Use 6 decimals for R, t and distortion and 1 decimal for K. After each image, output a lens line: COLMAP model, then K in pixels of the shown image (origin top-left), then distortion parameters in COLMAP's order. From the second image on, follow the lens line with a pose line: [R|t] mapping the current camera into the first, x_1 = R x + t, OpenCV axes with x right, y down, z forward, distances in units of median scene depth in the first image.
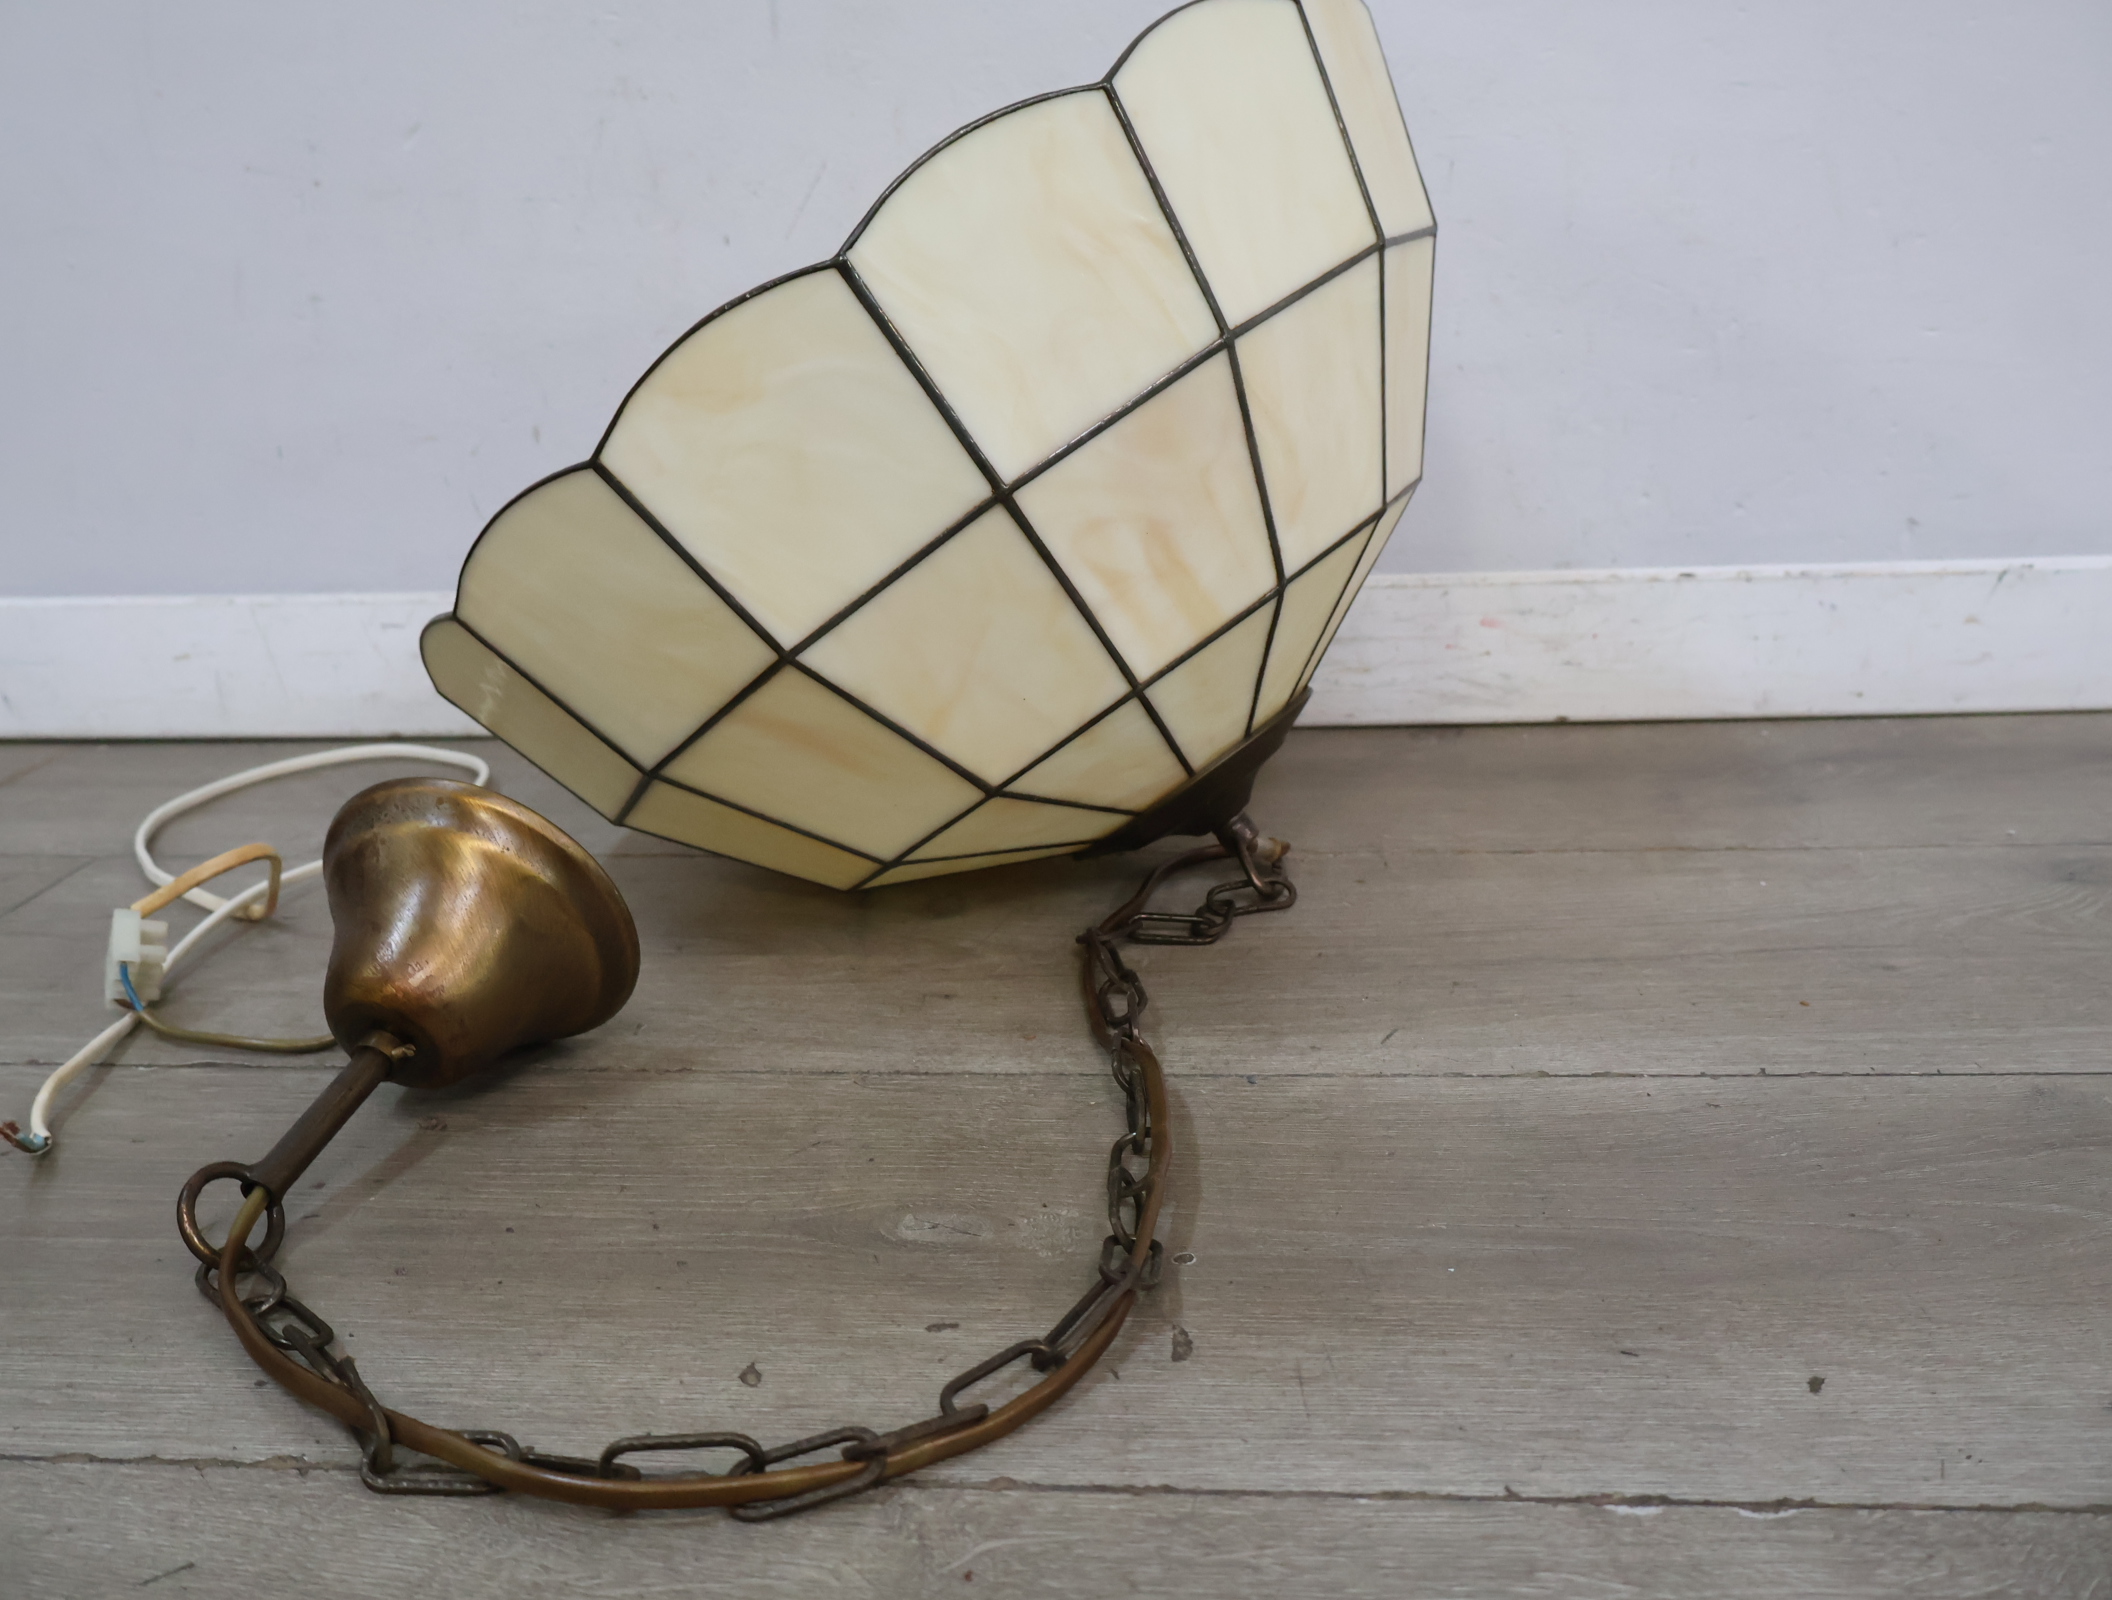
lens RADIAL K [[1995.6, 0, 1052.3], [0, 1995.6, 790.1], [0, 0, 1]] dist [-0.004700, 0.001201]
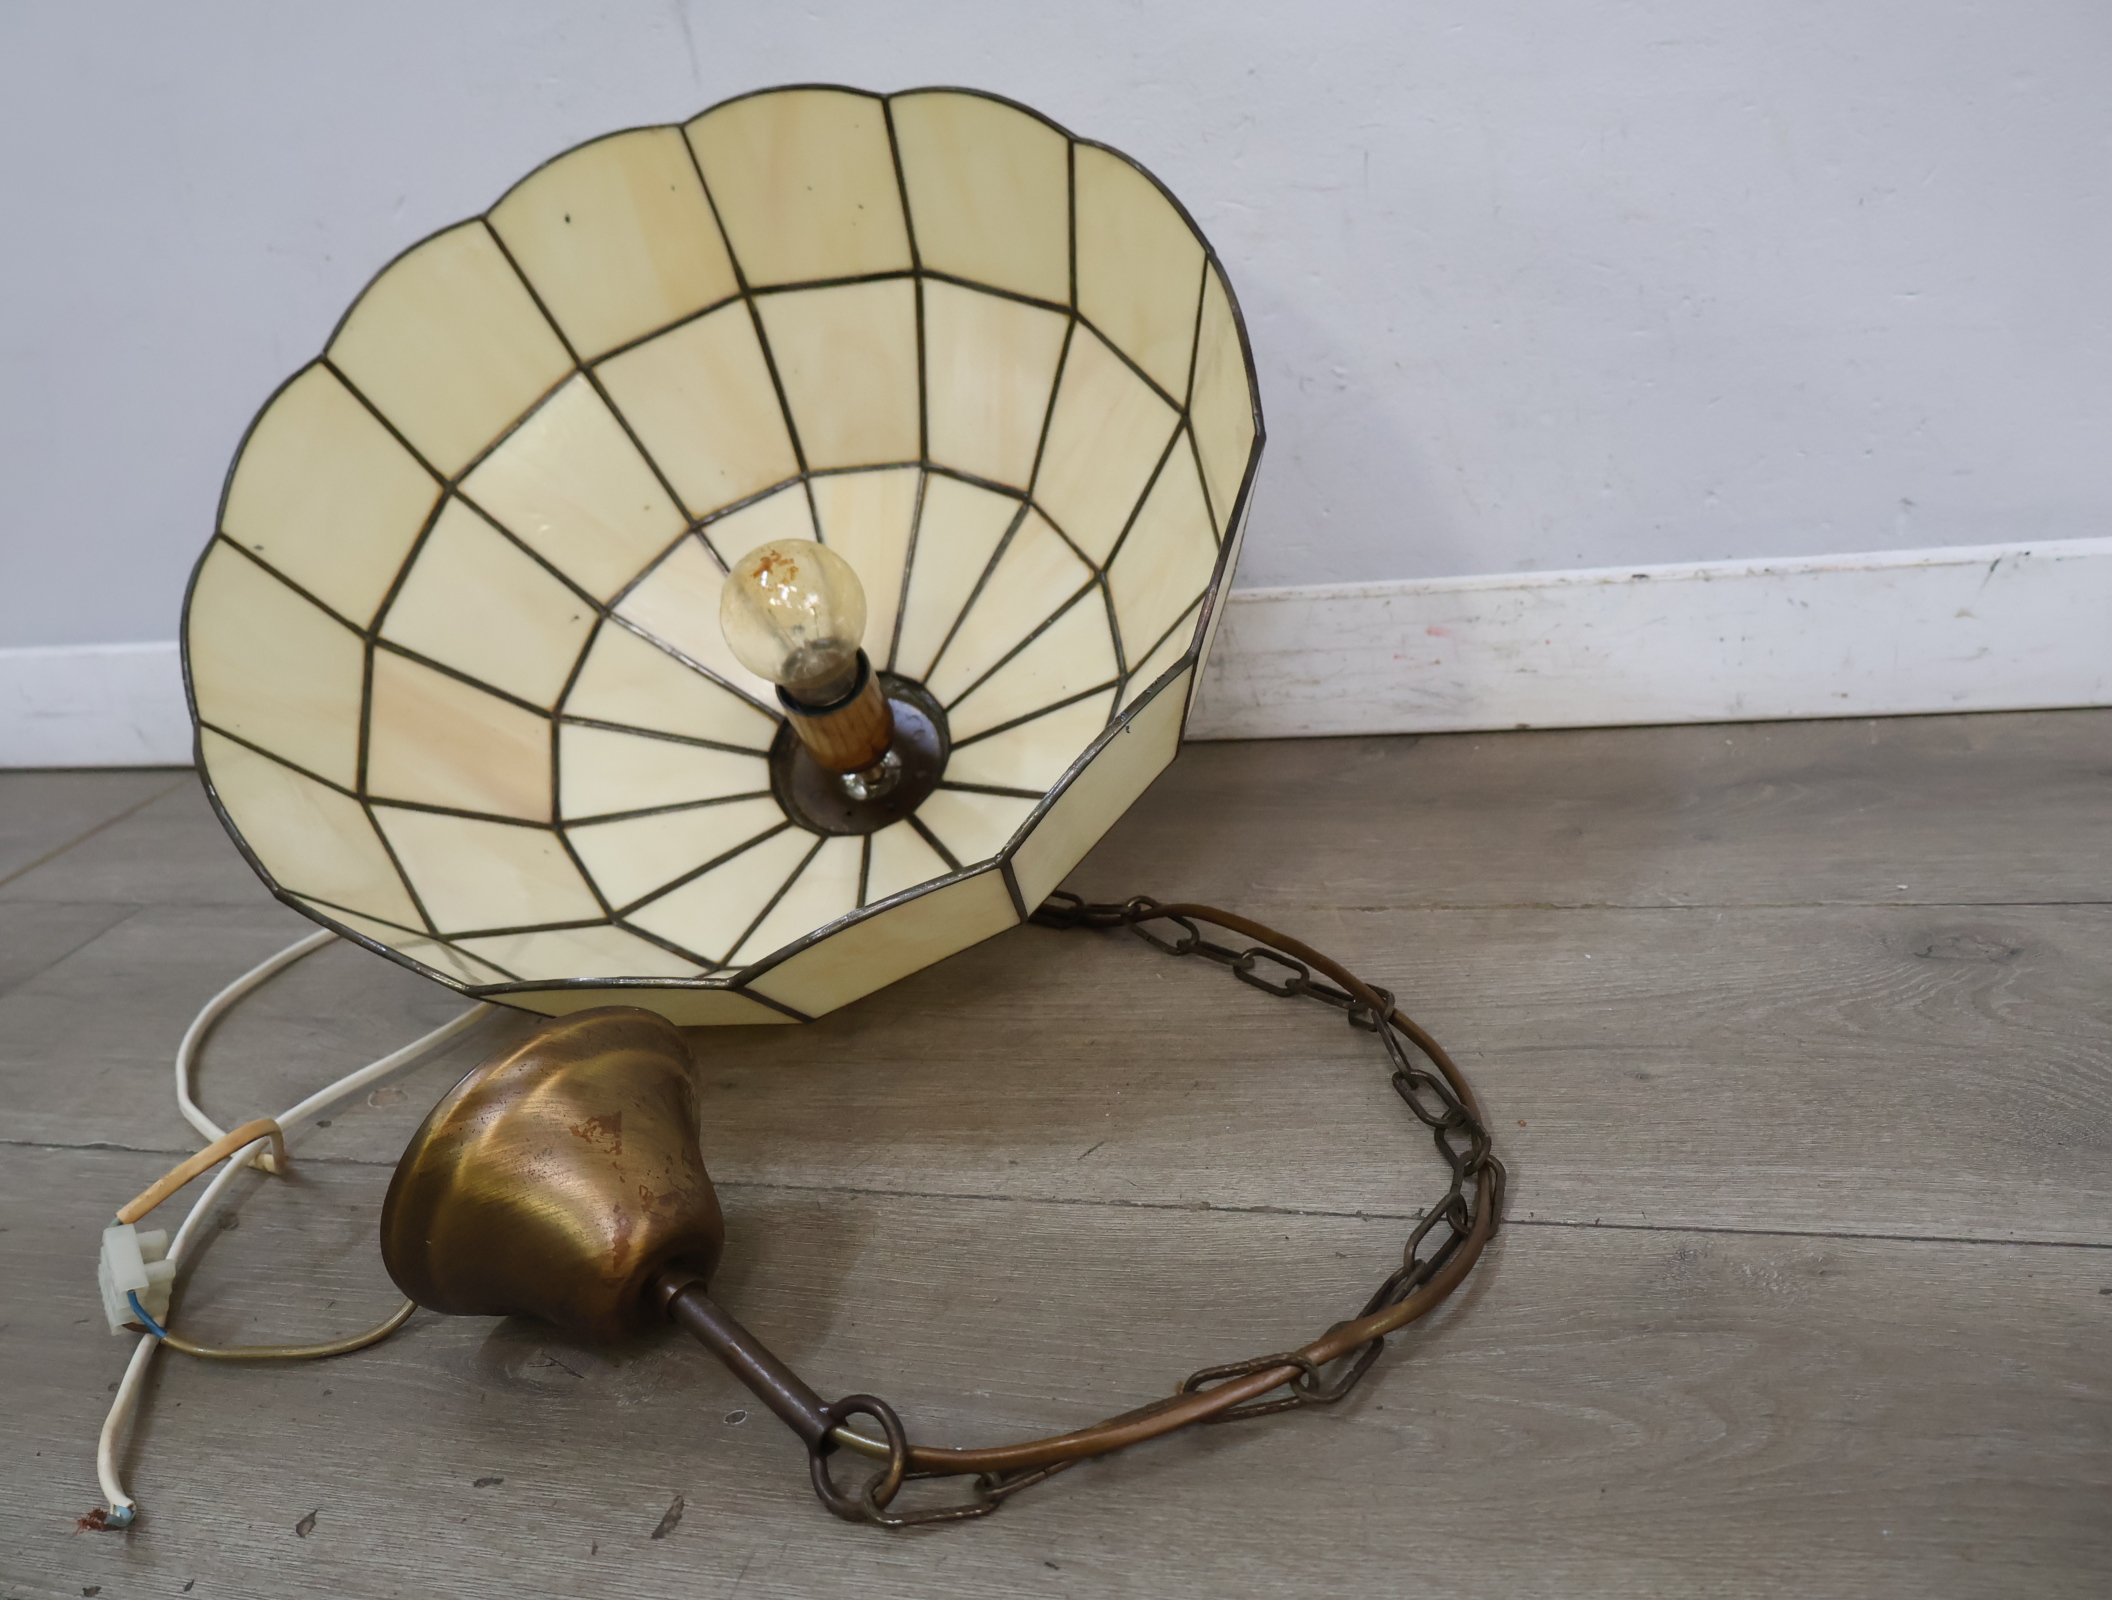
lens RADIAL K [[1993.5, 0, 1056.2], [0, 1993.5, 784.6], [0, 0, 1]] dist [-0.014009, 0.018522]
pose [[0.973032, -0.019935, -0.229809, 0.447778], [0.040371, 0.995600, 0.084568, -0.170412], [0.227112, -0.091565, 0.969555, 0.038559]]
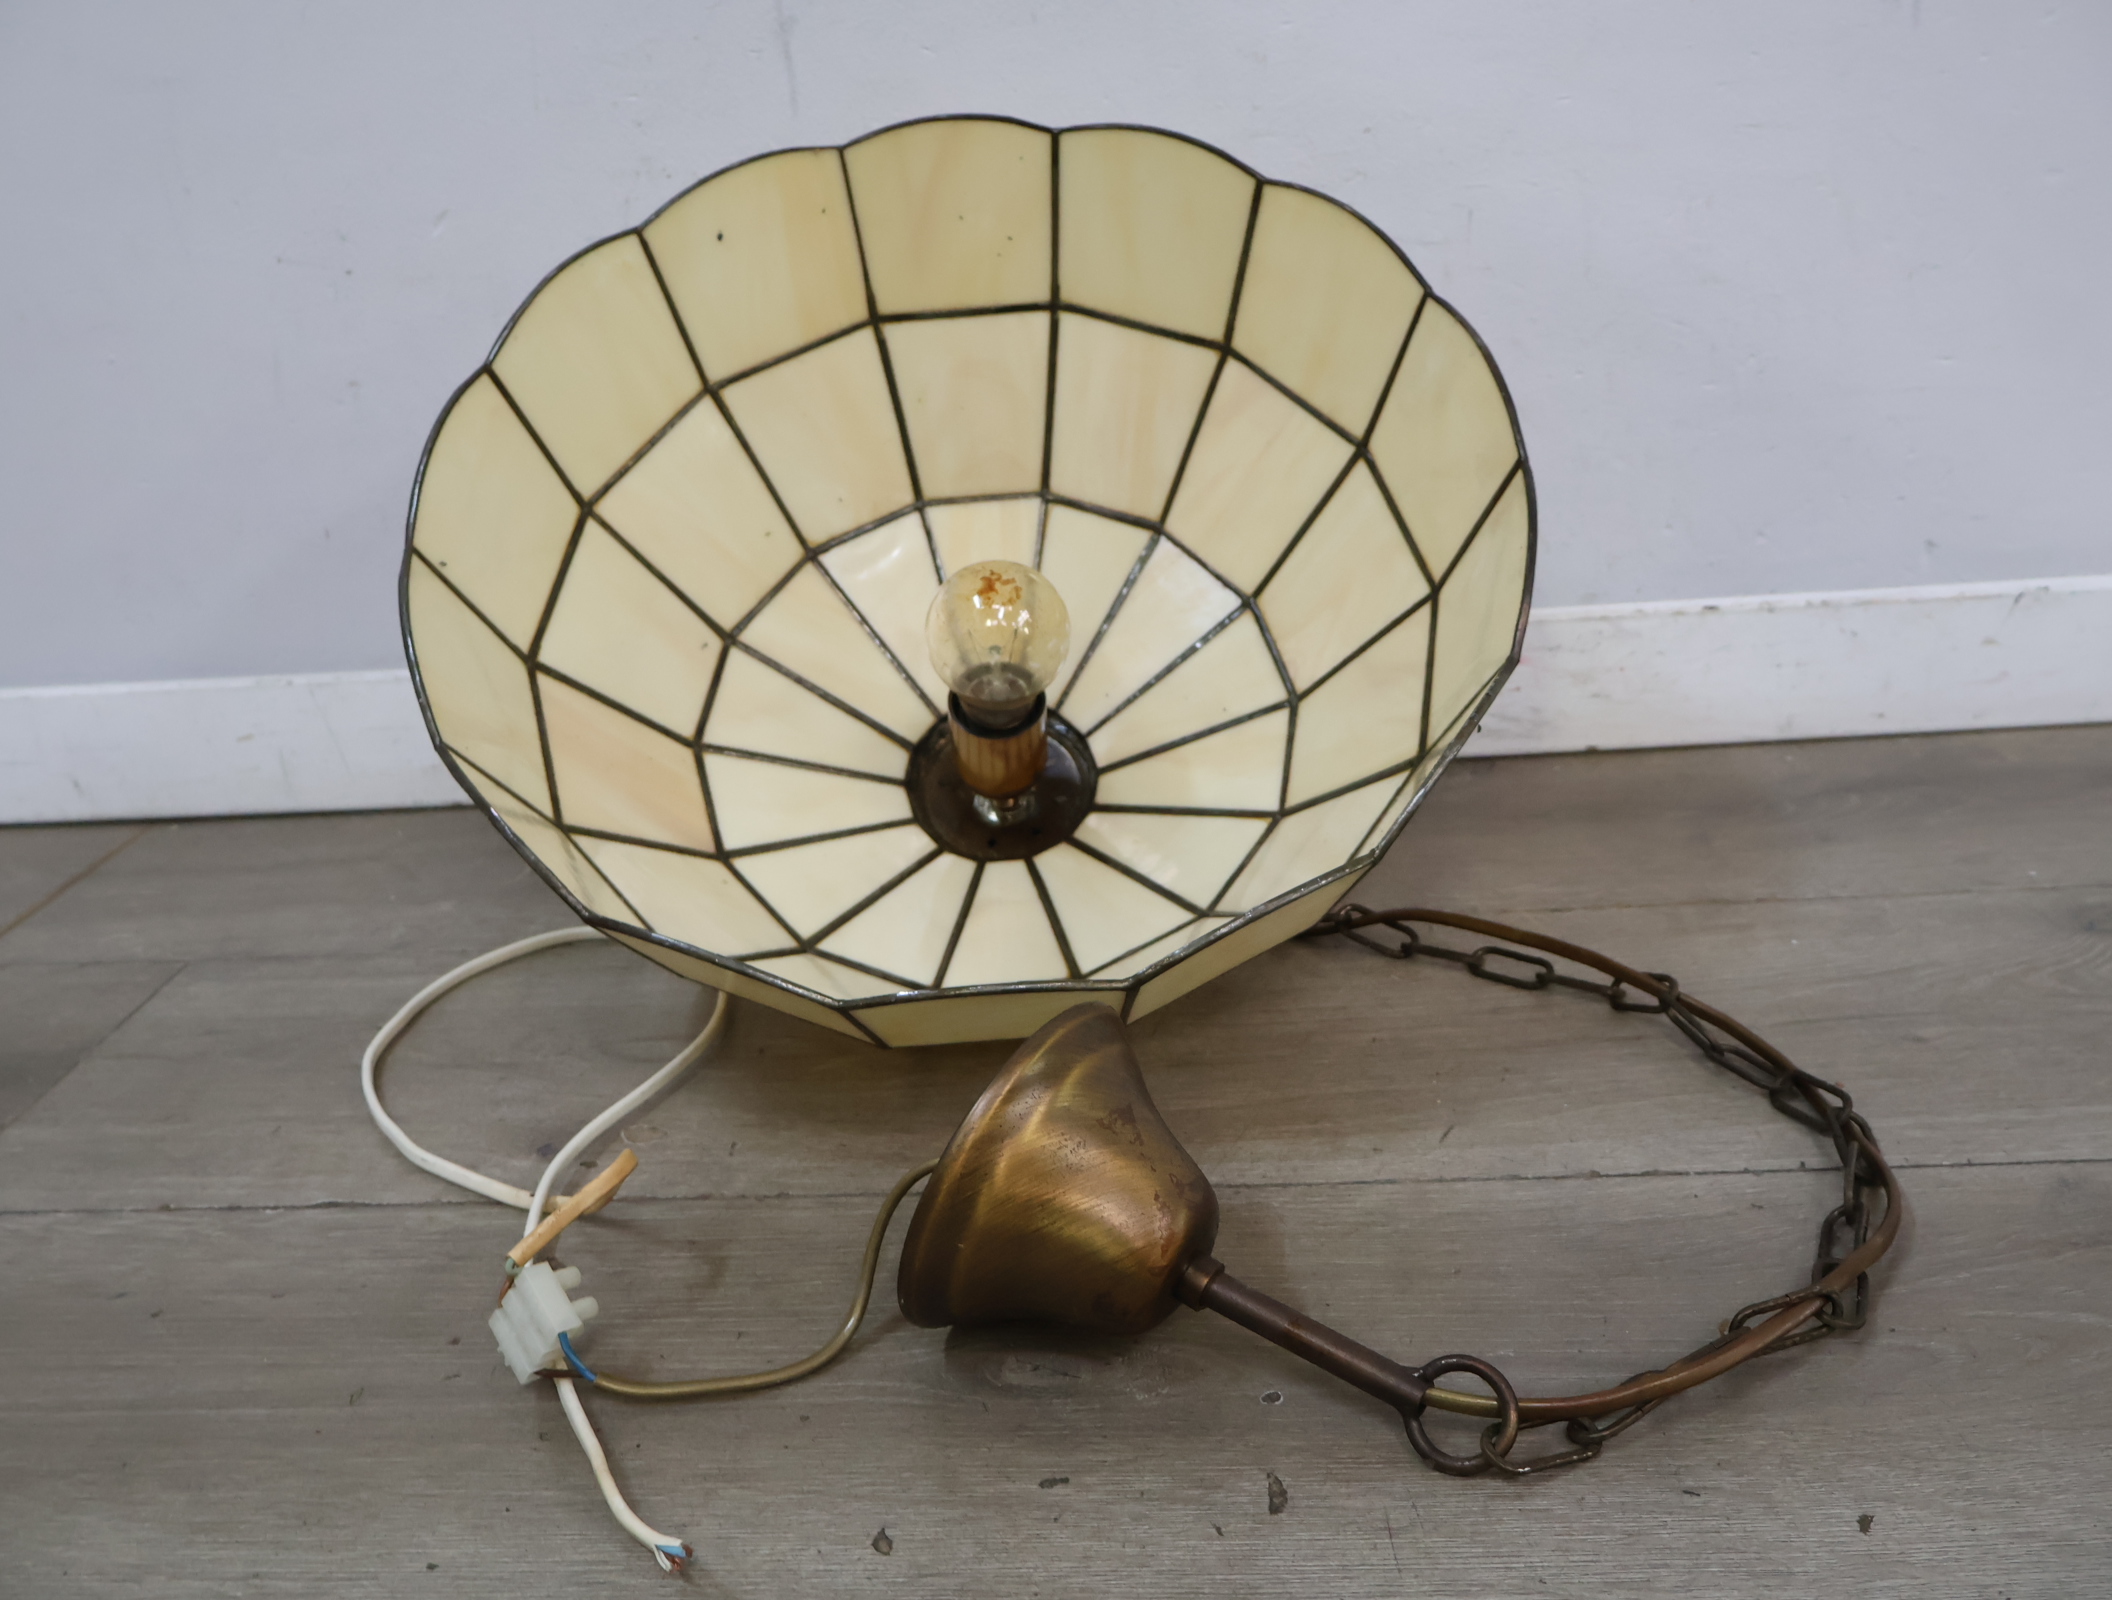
lens RADIAL K [[1996.9, 0, 1056.0], [0, 1996.9, 800.0], [0, 0, 1]] dist [-0.002771, 0.005539]
pose [[0.999069, -0.042923, -0.004379, -0.029428], [0.043111, 0.997195, 0.061189, -0.146469], [0.001740, -0.061321, 0.998117, -0.051409]]
